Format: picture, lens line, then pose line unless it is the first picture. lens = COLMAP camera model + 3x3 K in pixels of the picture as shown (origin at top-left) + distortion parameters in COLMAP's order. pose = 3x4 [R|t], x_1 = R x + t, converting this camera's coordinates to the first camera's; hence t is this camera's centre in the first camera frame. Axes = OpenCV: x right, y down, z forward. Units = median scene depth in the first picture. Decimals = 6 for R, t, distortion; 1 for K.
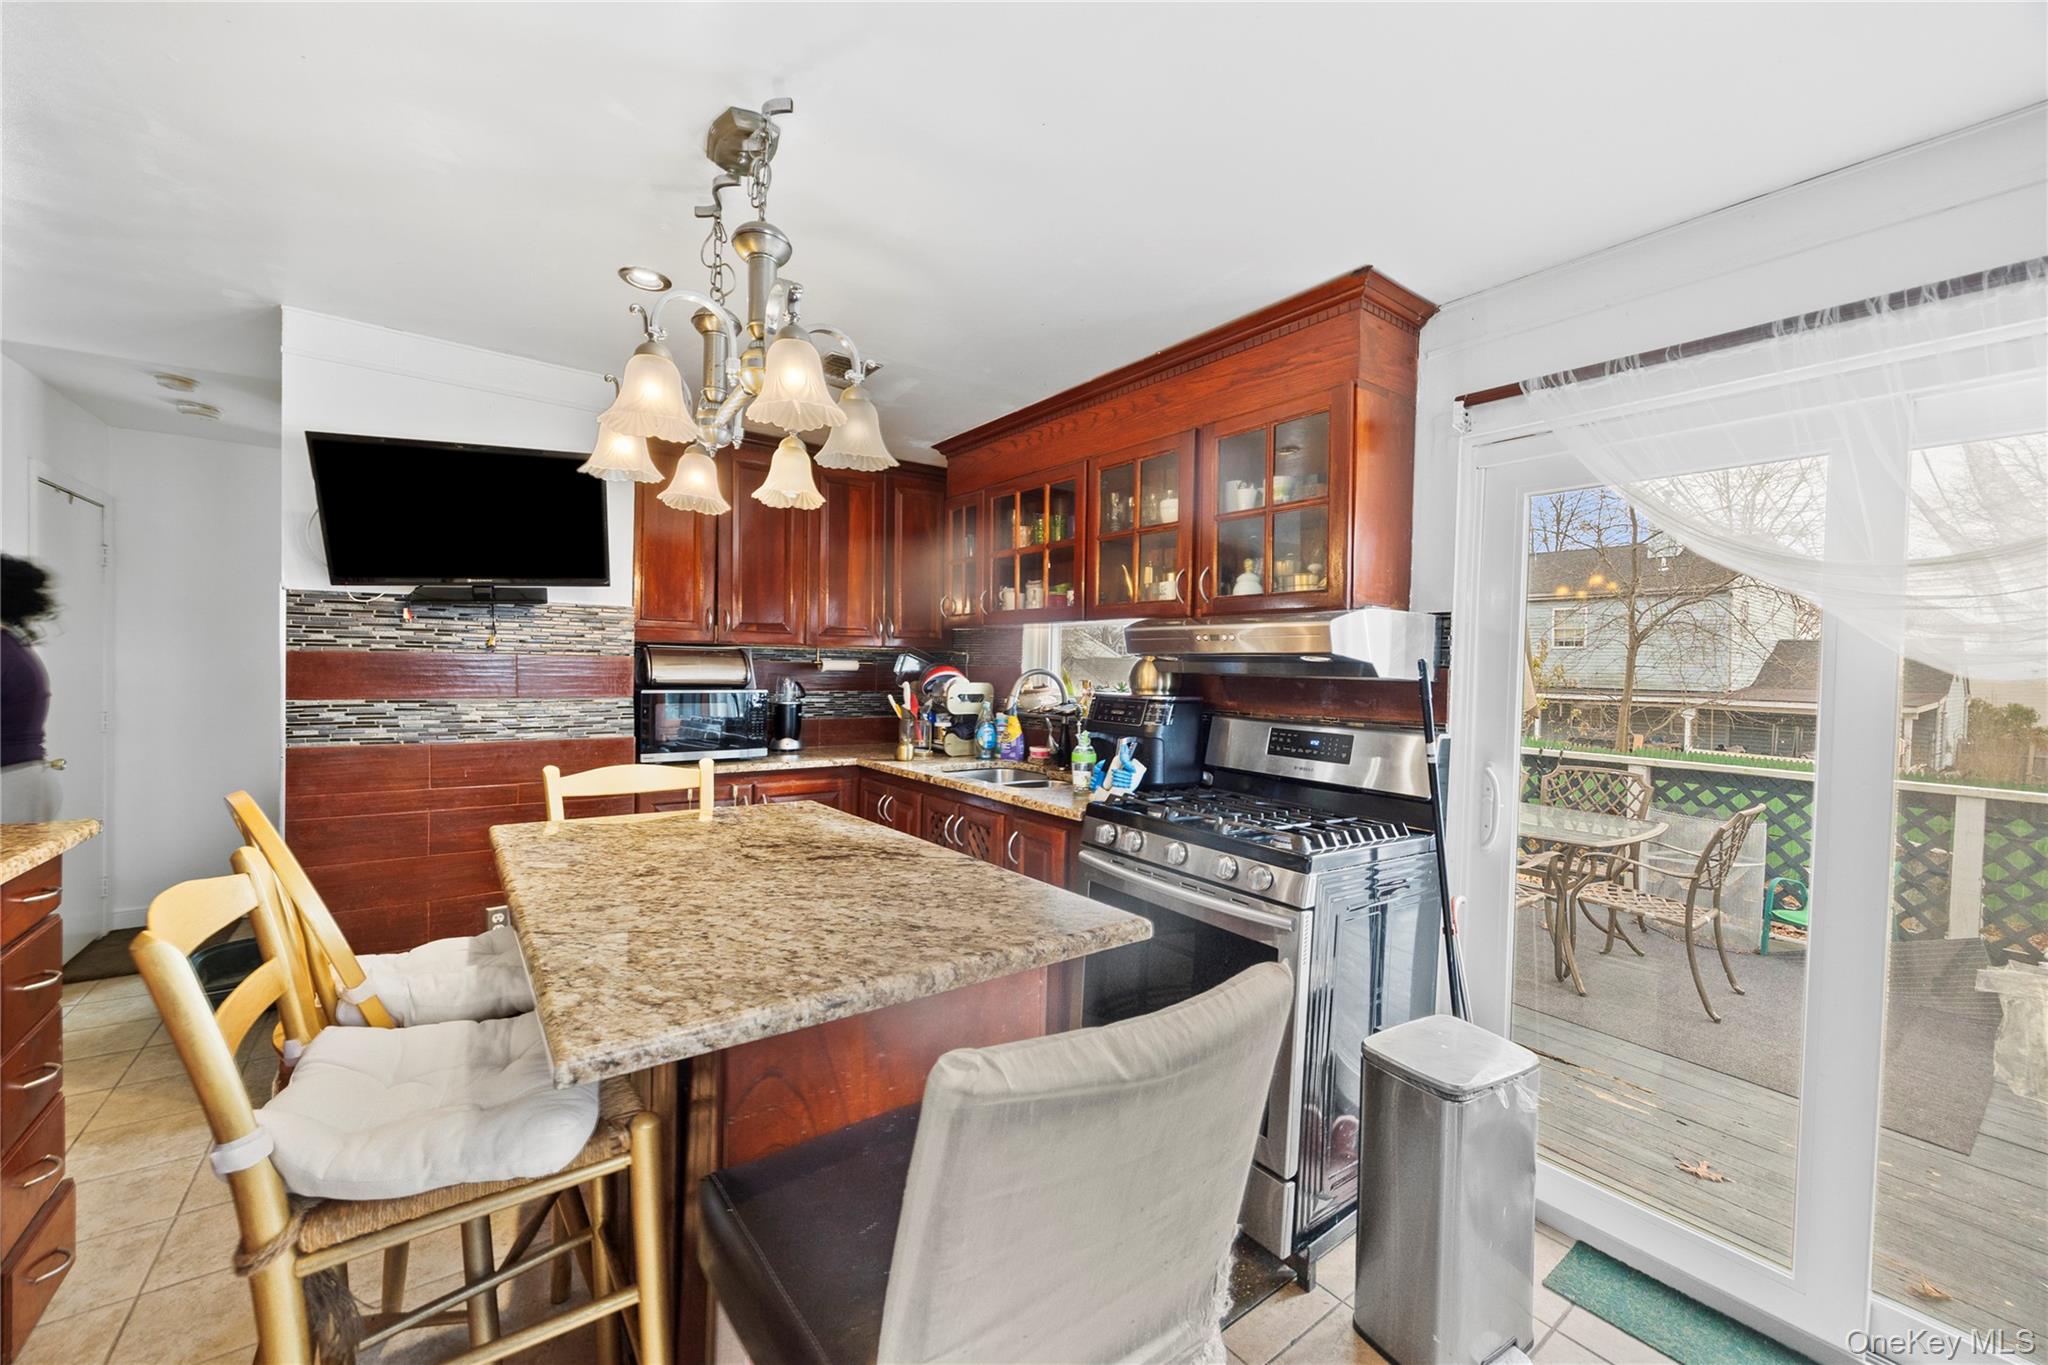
lens RADIAL K [[786.3, 0, 1024.0], [0, 786.3, 682.5], [0, 0, 1]] dist [-0.000618, -0.000008]
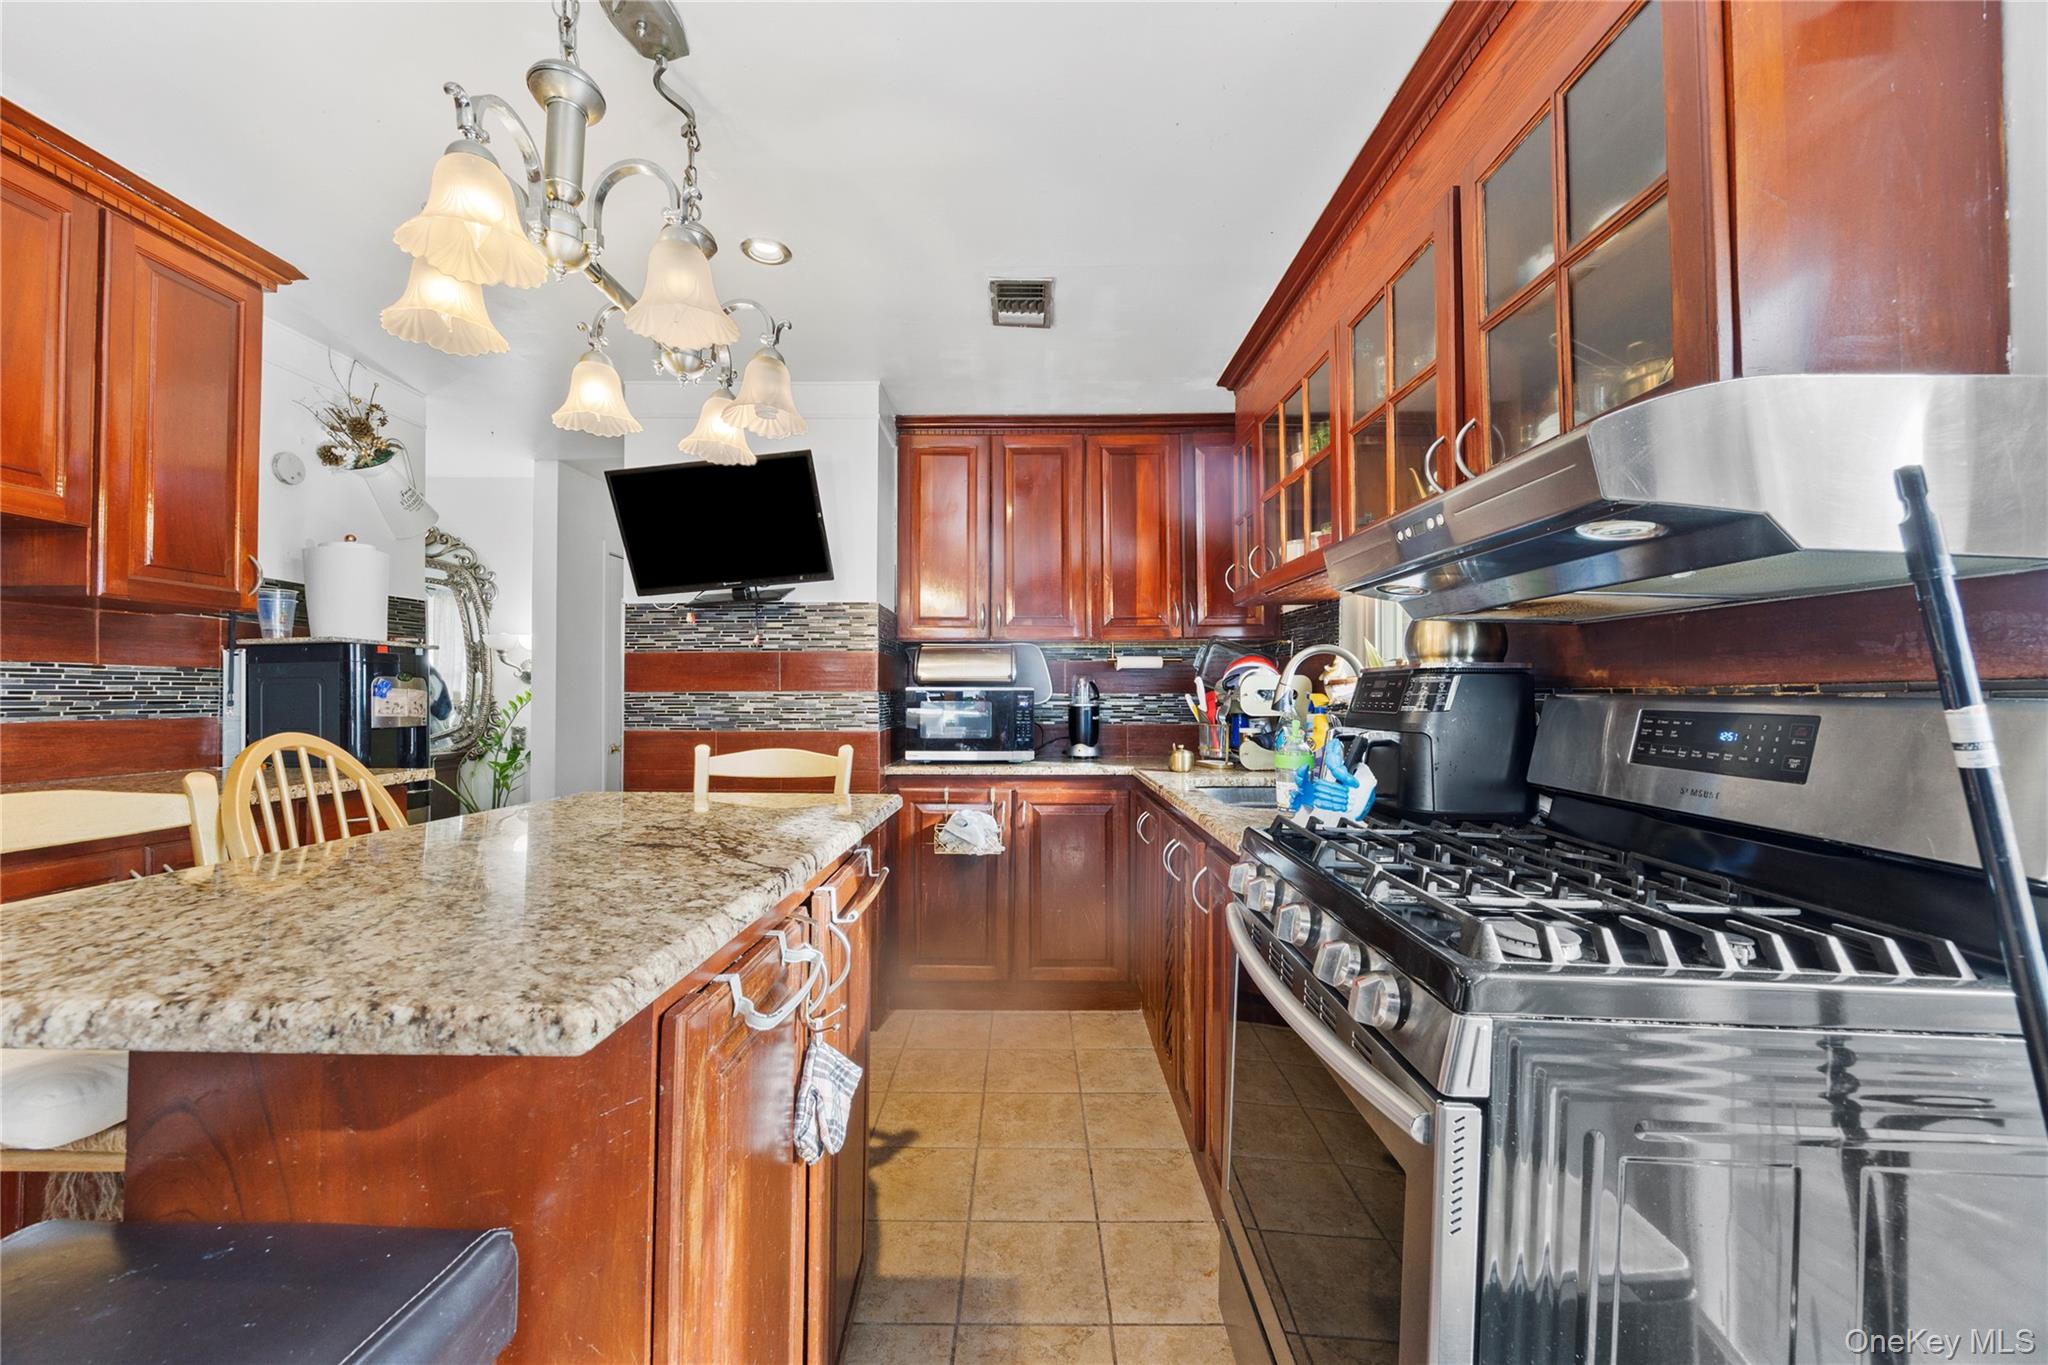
lens RADIAL K [[786.3, 0, 1024.0], [0, 786.3, 682.5], [0, 0, 1]] dist [-0.000618, -0.000008]
pose [[0.794448, -0.029731, -0.606603, 0.284726], [0.004630, 0.999068, -0.042903, 0.055517], [0.607314, 0.031276, 0.793846, 0.341923]]
